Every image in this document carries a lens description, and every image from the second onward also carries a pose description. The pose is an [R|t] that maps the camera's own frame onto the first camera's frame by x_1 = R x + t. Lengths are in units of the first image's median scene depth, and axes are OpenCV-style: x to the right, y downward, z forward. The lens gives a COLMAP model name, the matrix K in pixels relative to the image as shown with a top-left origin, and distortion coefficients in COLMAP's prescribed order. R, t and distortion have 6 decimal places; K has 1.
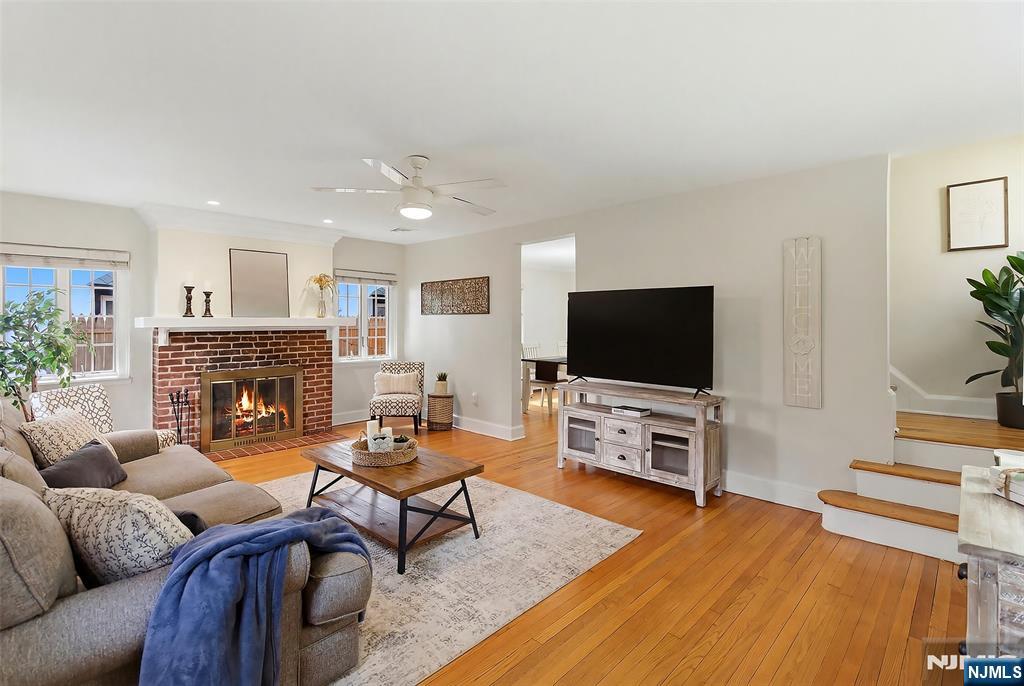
lens RADIAL K [[466.7, 0, 513.0], [0, 466.7, 326.3], [0, 0, 1]] dist [0.003935, 0.000032]
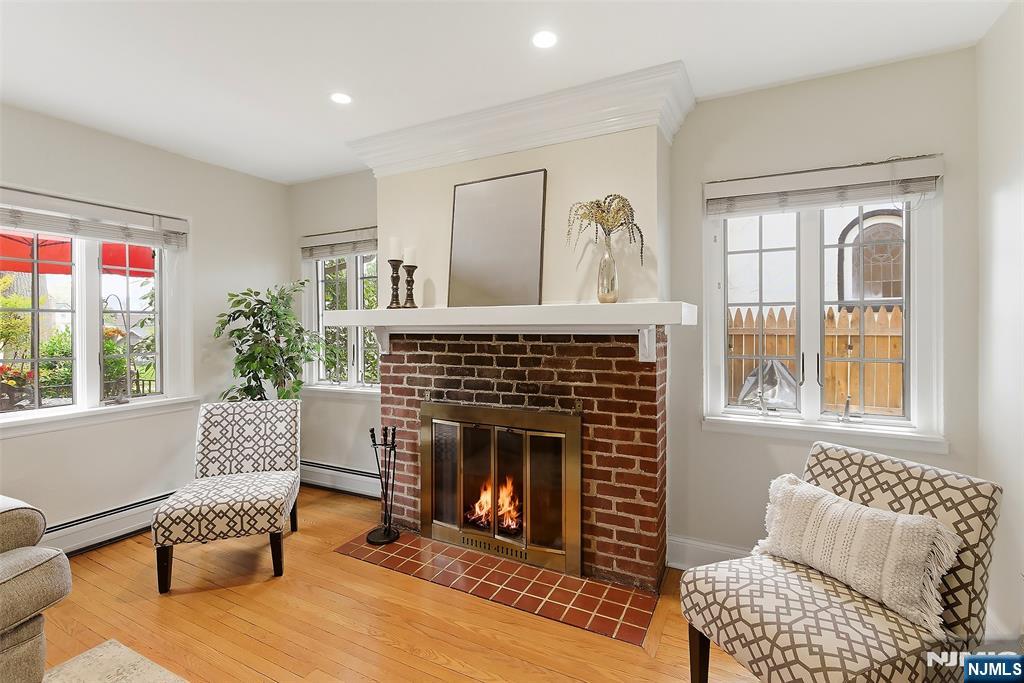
lens RADIAL K [[466.7, 0, 504.2], [0, 466.7, 331.7], [0, 0, 1]] dist [0.003935, 0.000032]
pose [[0.282090, 0.009153, -0.959344, -0.057365], [-0.008681, 0.999938, 0.006988, 0.003548], [0.959349, 0.006357, 0.282152, 0.909336]]
